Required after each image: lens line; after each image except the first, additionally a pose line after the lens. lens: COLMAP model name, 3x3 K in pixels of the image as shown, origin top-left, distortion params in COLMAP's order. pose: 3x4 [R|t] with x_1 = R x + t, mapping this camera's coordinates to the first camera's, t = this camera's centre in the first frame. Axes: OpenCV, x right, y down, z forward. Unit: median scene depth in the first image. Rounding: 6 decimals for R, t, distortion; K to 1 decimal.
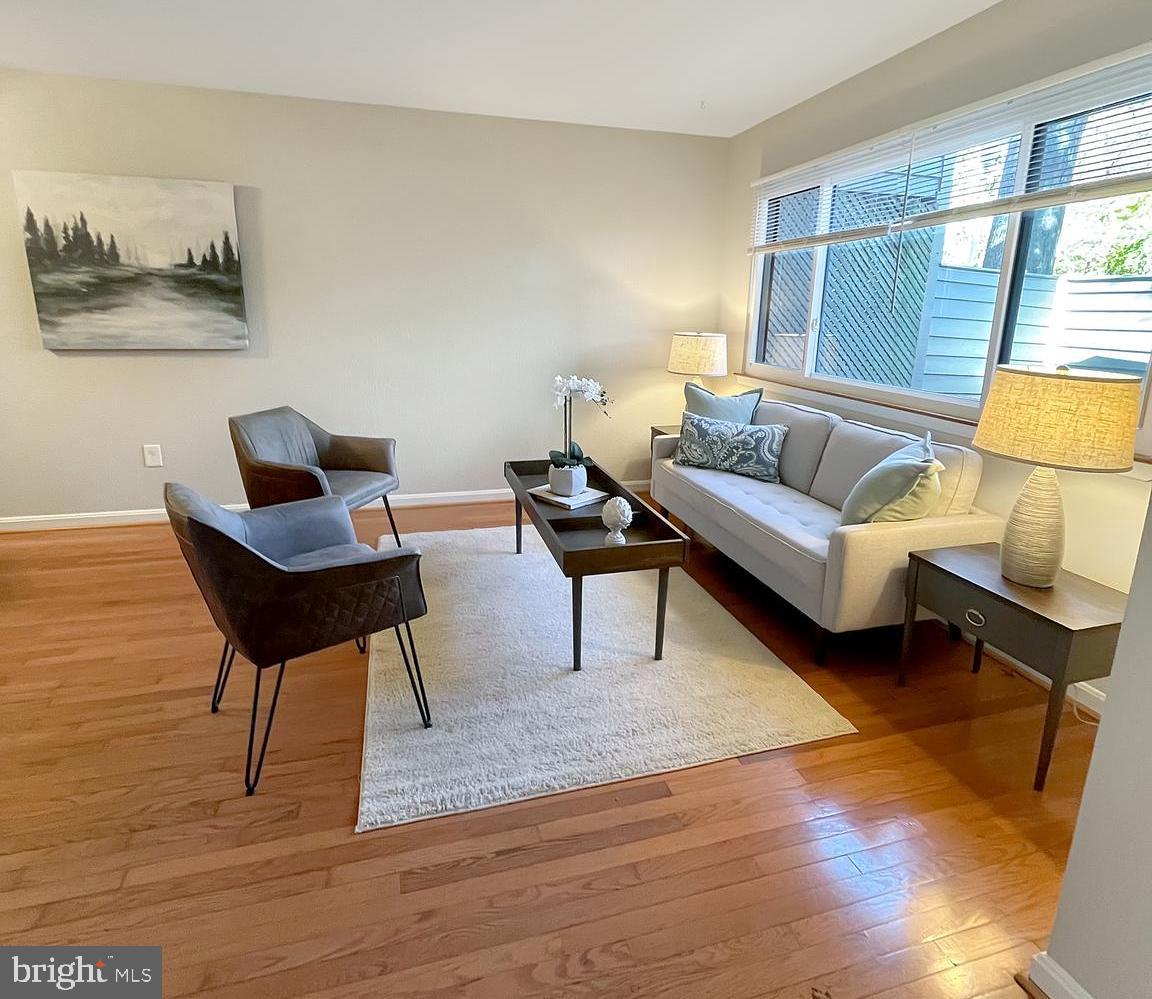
lens RADIAL K [[619.9, 0, 575.6], [0, 619.9, 493.1], [0, 0, 1]] dist [-0.003503, -0.002215]
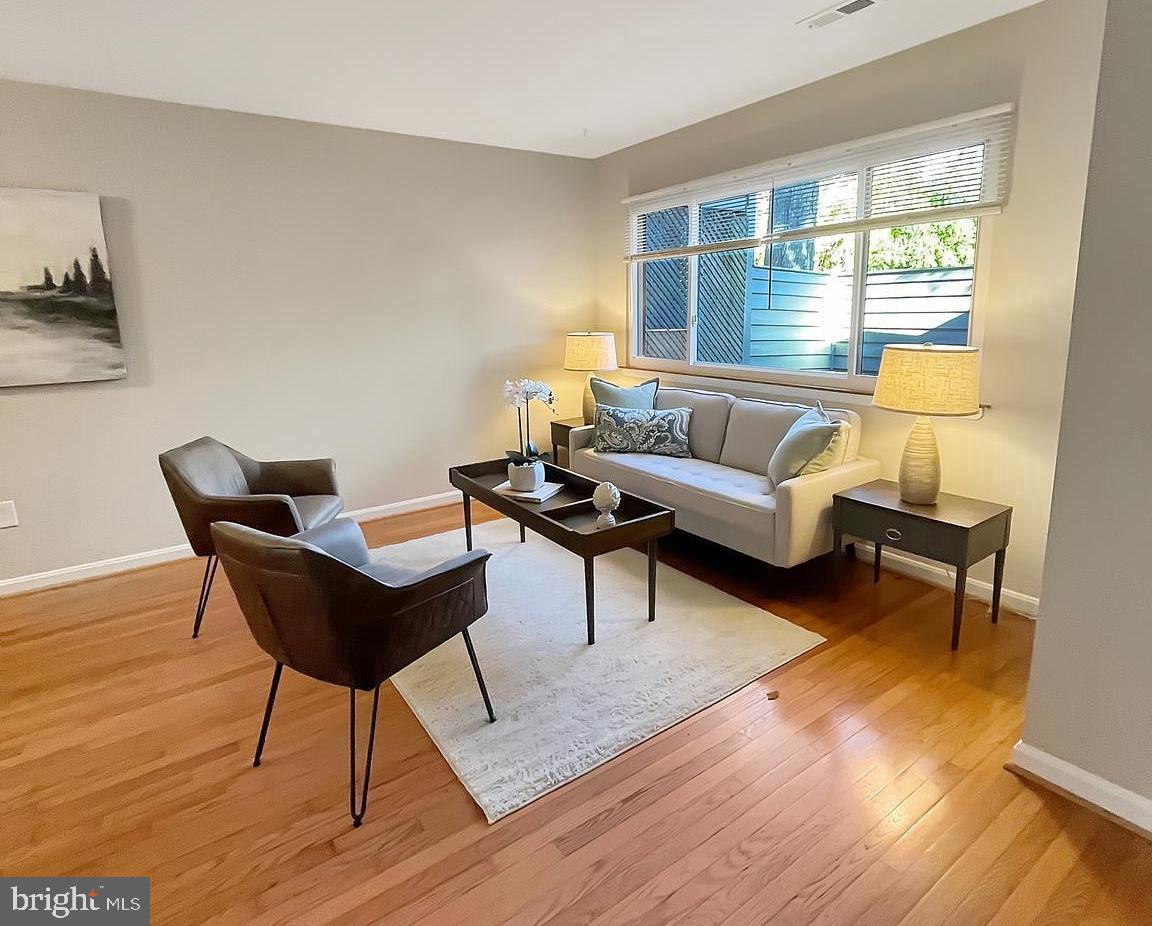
lens RADIAL K [[625.4, 0, 578.1], [0, 625.4, 471.9], [0, 0, 1]] dist [-0.007077, 0.000663]
pose [[0.939654, -0.123794, 0.318945, -0.328719], [0.134297, 0.990879, -0.011059, -0.006318], [-0.314667, 0.053225, 0.947709, -0.053810]]
